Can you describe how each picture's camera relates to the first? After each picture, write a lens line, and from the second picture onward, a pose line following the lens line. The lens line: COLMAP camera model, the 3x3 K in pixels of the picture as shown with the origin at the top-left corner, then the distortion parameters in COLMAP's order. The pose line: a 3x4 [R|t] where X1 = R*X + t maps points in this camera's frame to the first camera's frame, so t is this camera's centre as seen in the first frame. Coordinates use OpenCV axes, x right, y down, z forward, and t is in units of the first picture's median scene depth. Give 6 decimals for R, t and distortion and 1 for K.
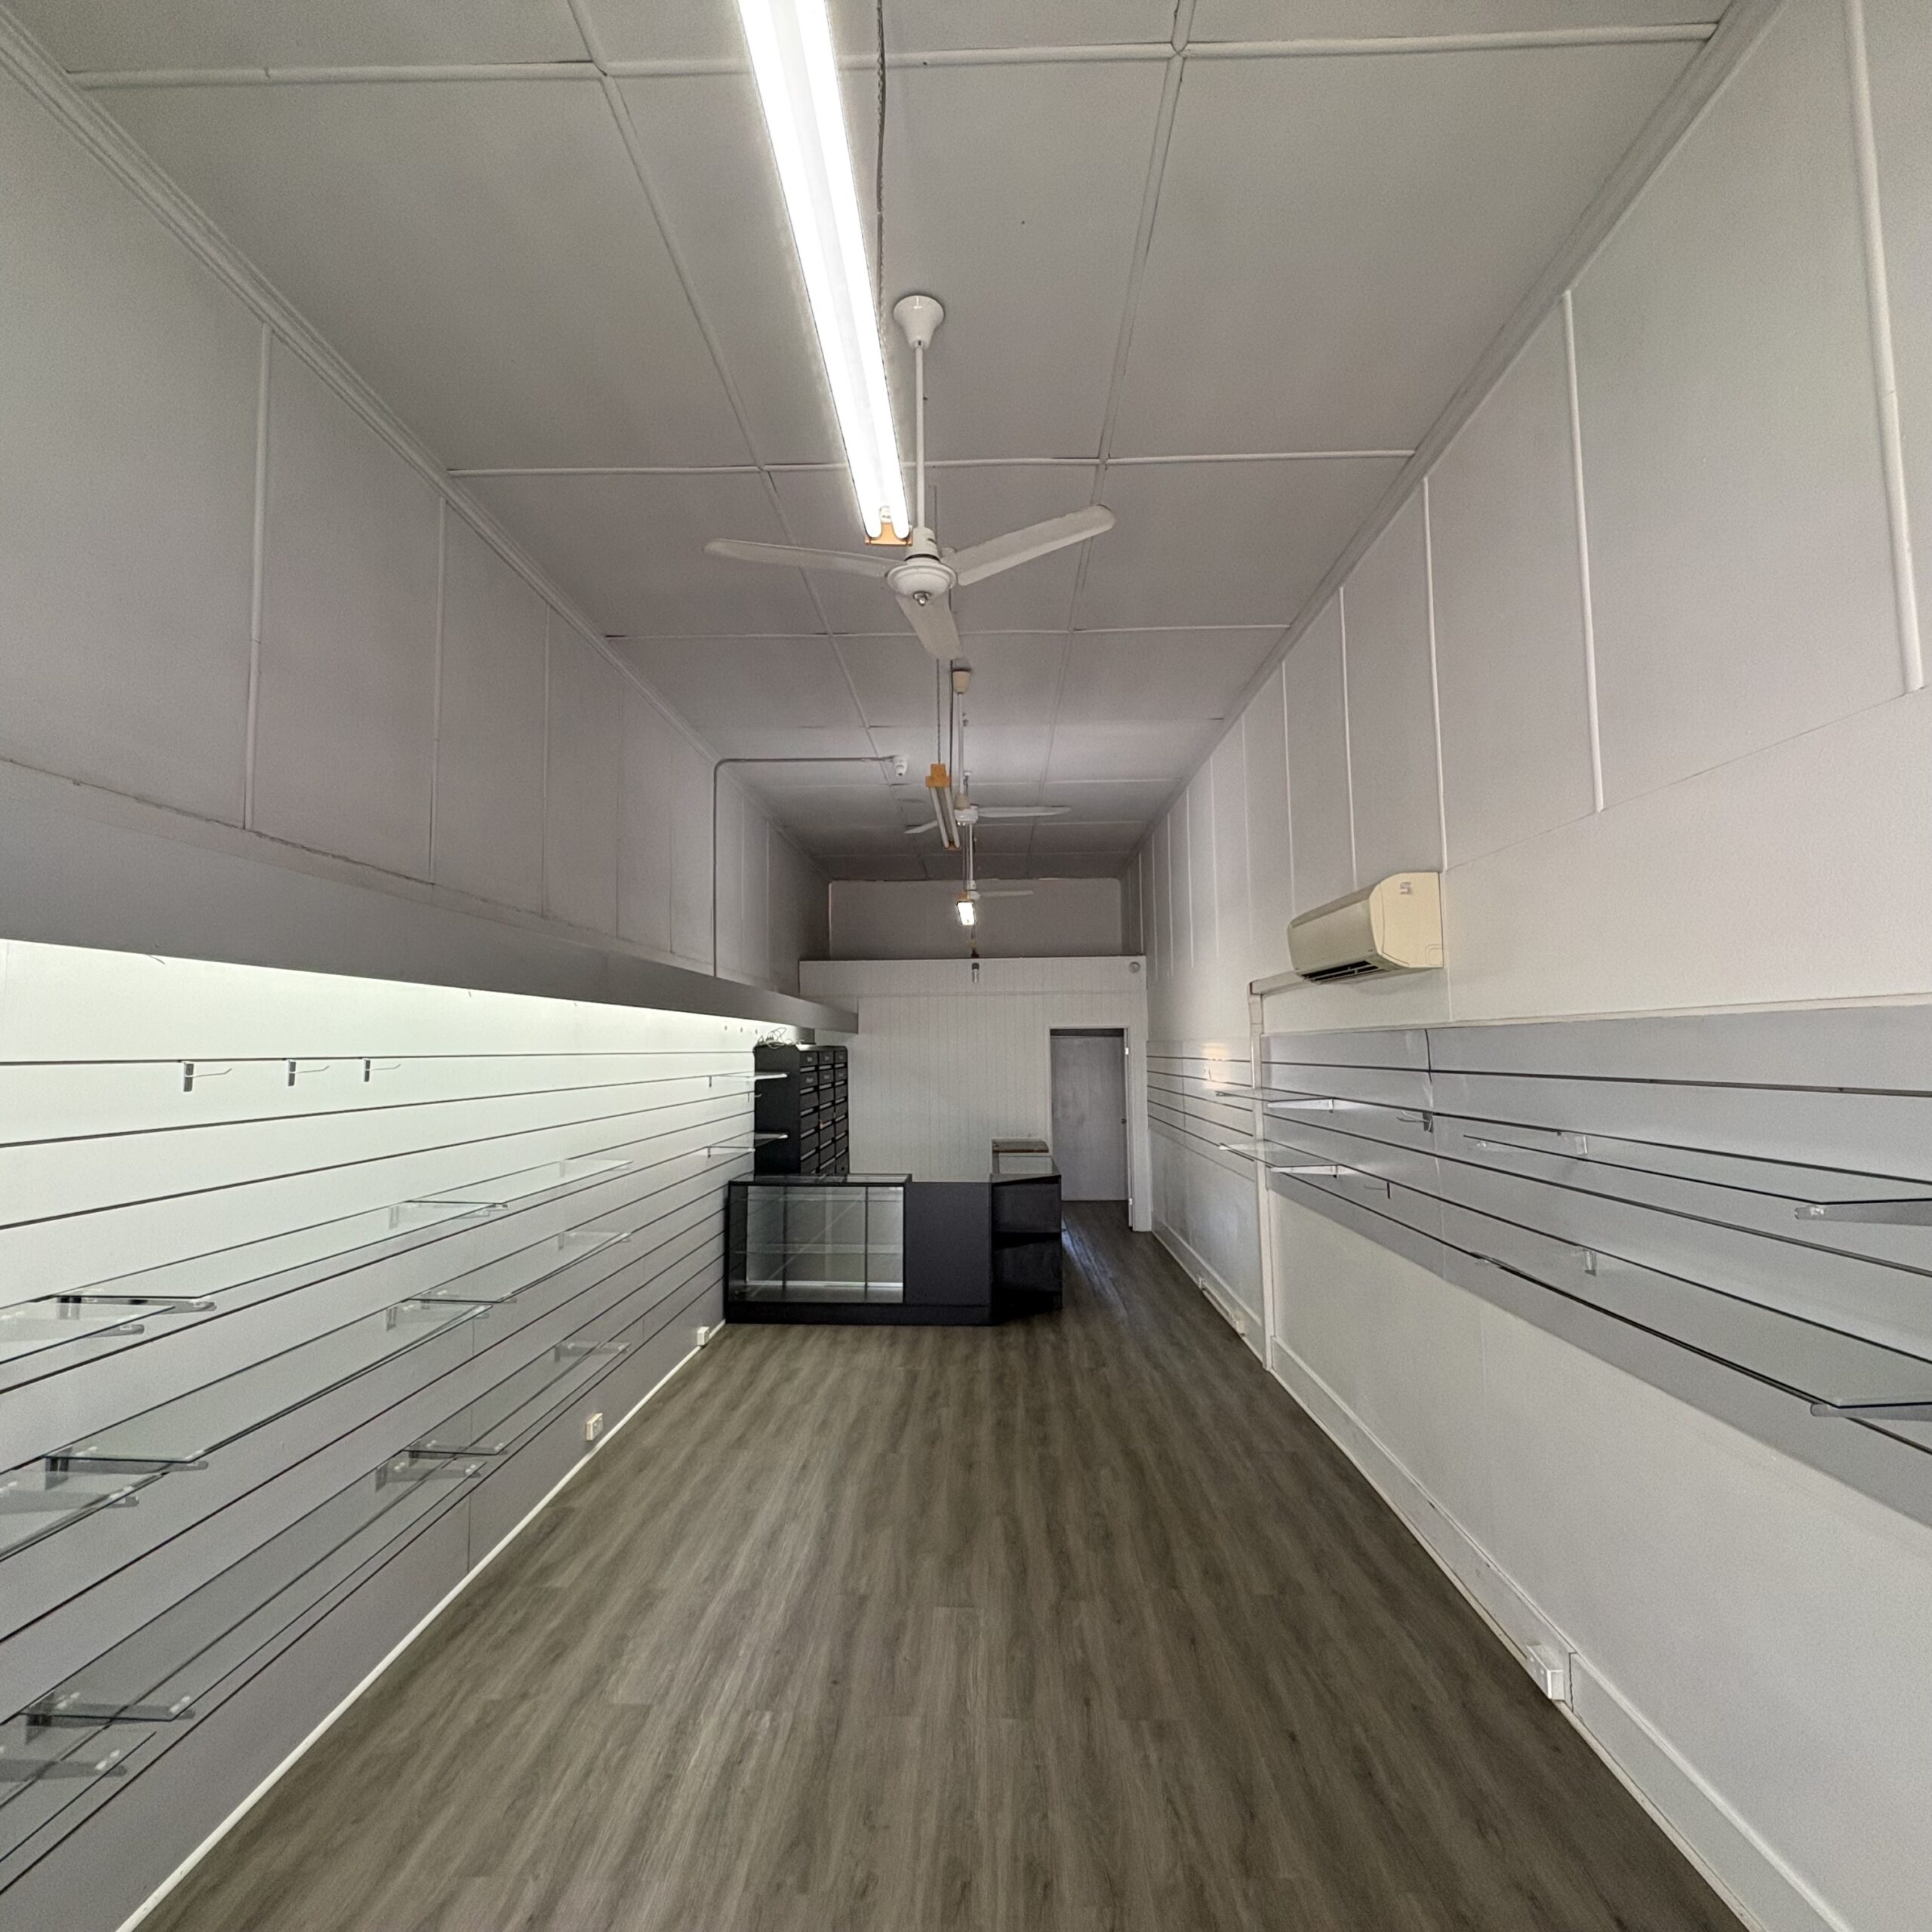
lens RADIAL K [[1027.2, 0, 962.0], [0, 1027.2, 965.2], [0, 0, 1]] dist [0.001237, 0.000105]
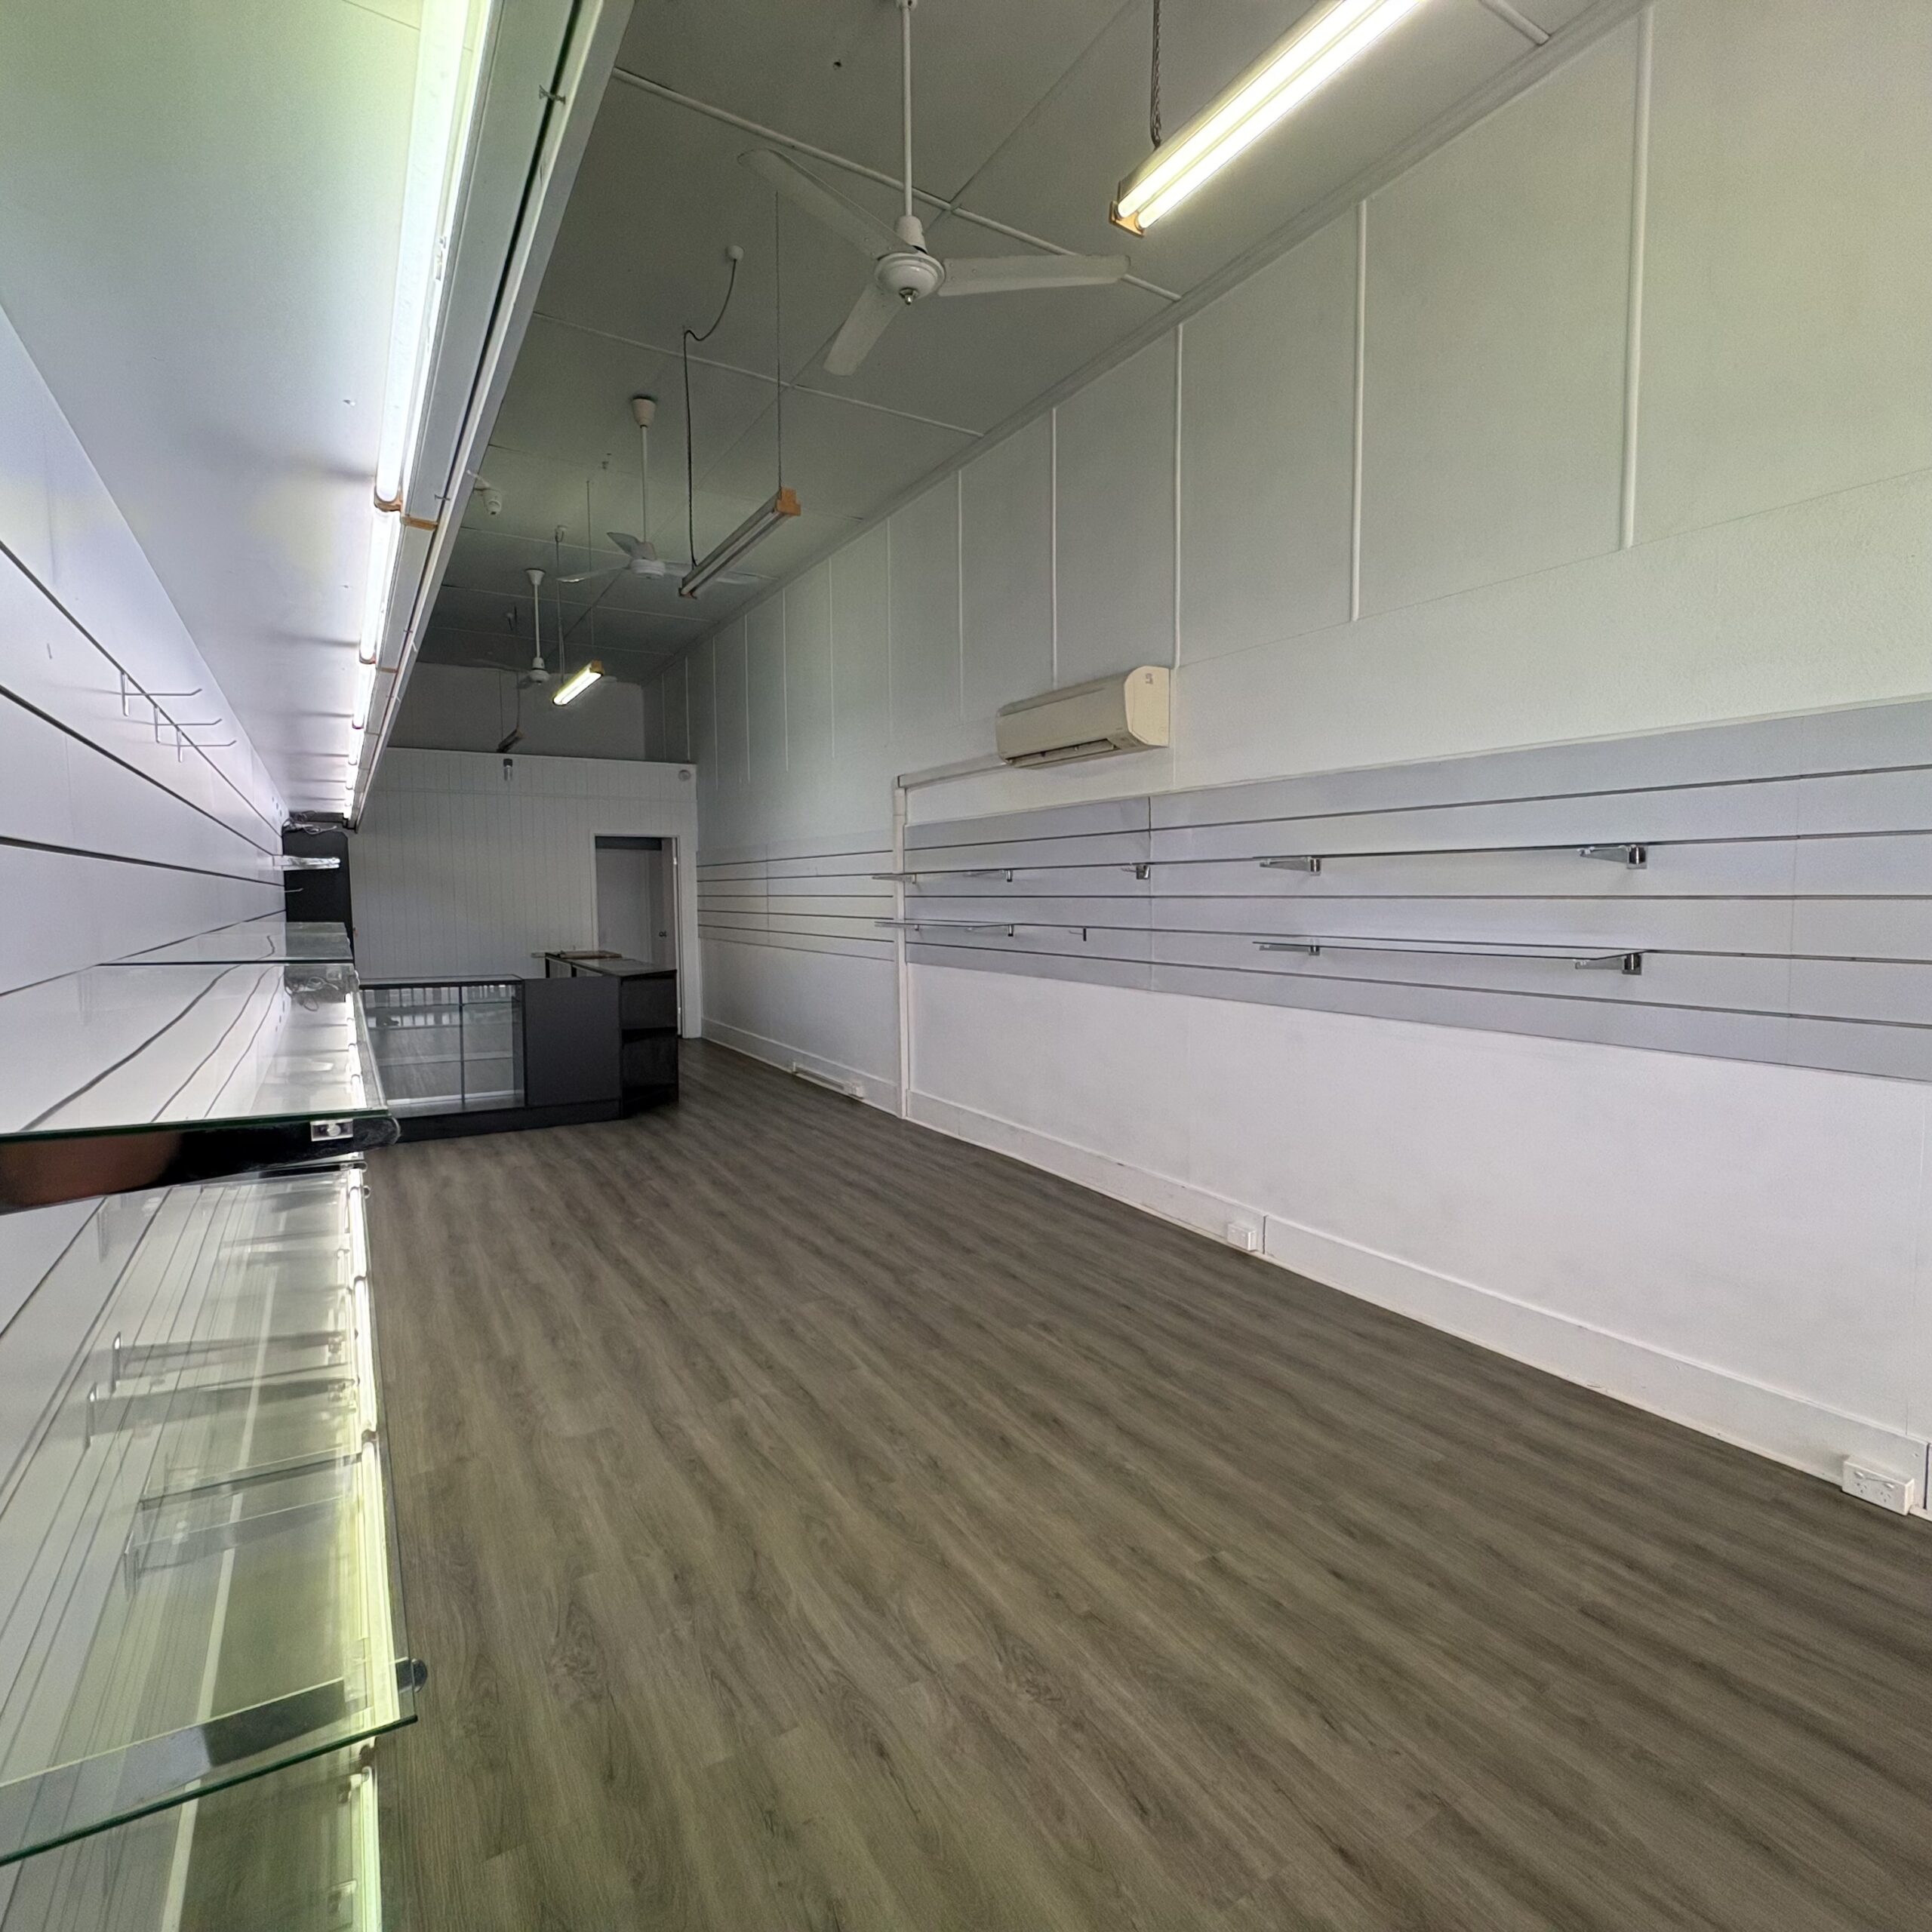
lens RADIAL K [[1027.2, 0, 962.4], [0, 1027.2, 966.9], [0, 0, 1]] dist [0.001237, 0.000105]
pose [[0.838296, -0.032688, 0.544235, -0.265309], [-0.048905, 0.989669, 0.134772, 0.068057], [-0.543018, -0.139595, 0.828037, 0.034980]]
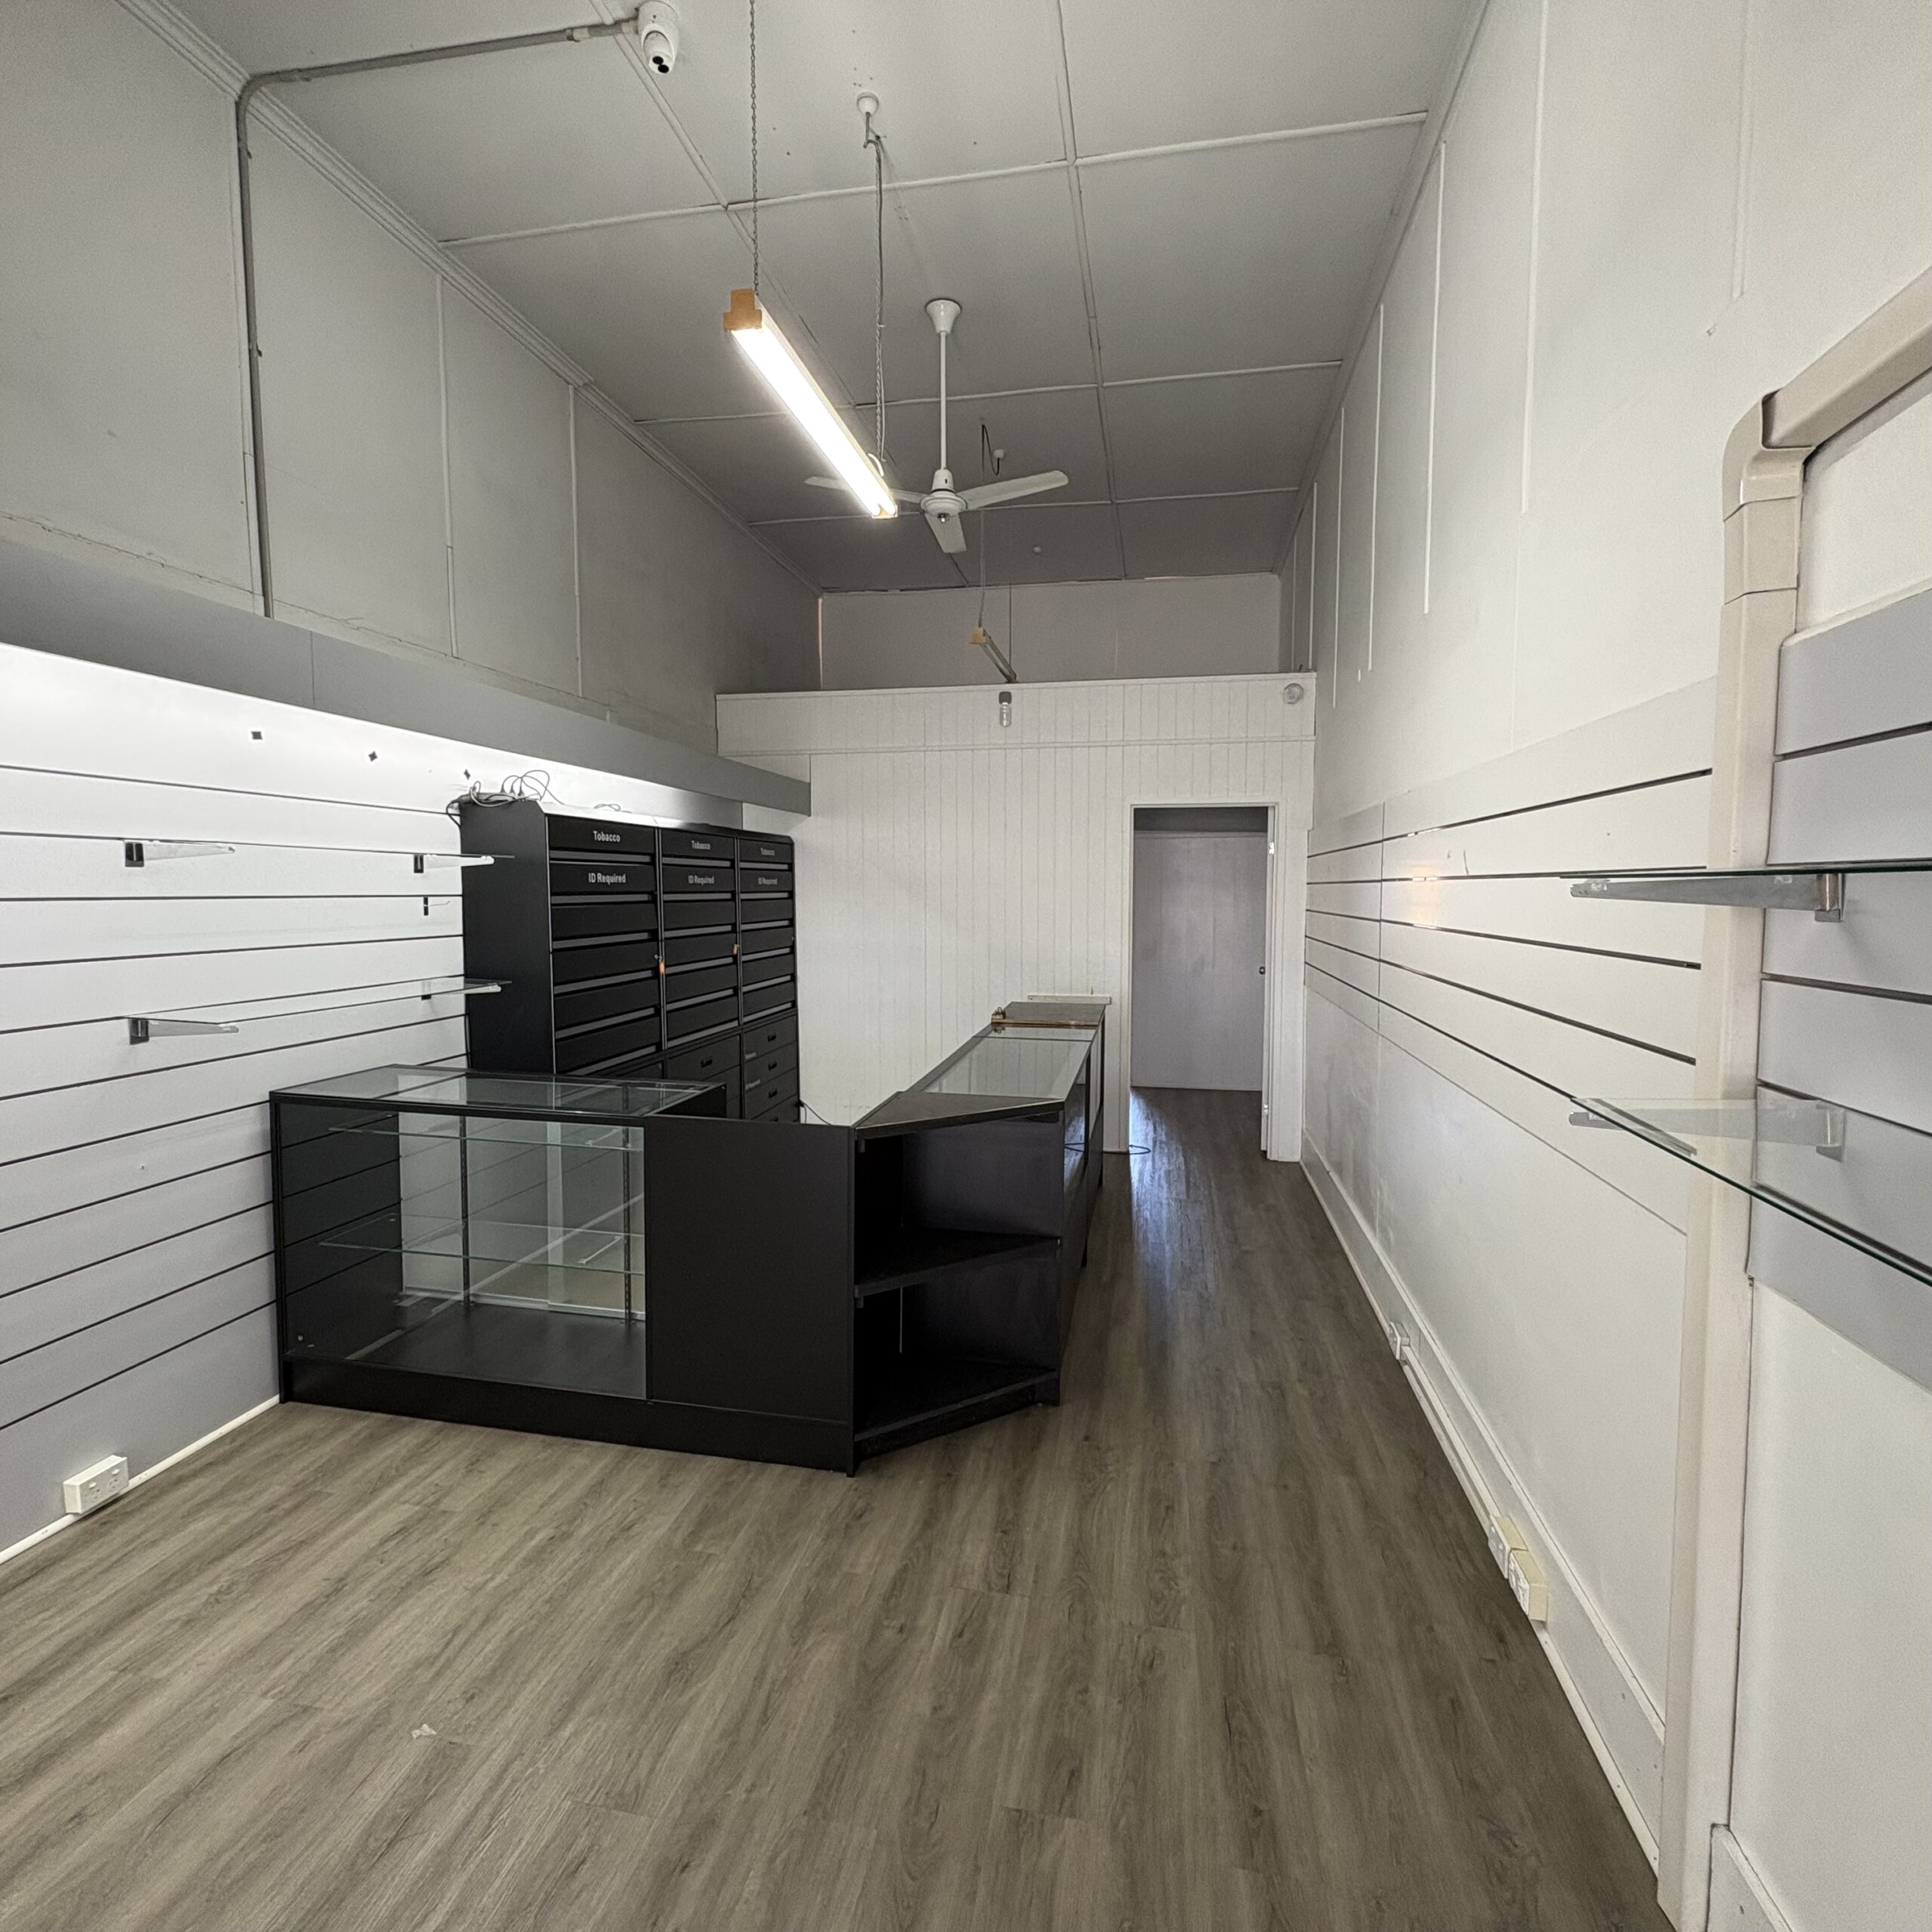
lens RADIAL K [[1027.2, 0, 965.0], [0, 1027.2, 963.9], [0, 0, 1]] dist [0.001237, 0.000105]
pose [[0.987776, 0.025169, -0.153833, 0.148631], [-0.001082, 0.987962, 0.154693, 0.106924], [0.155875, -0.152636, 0.975913, 0.747342]]
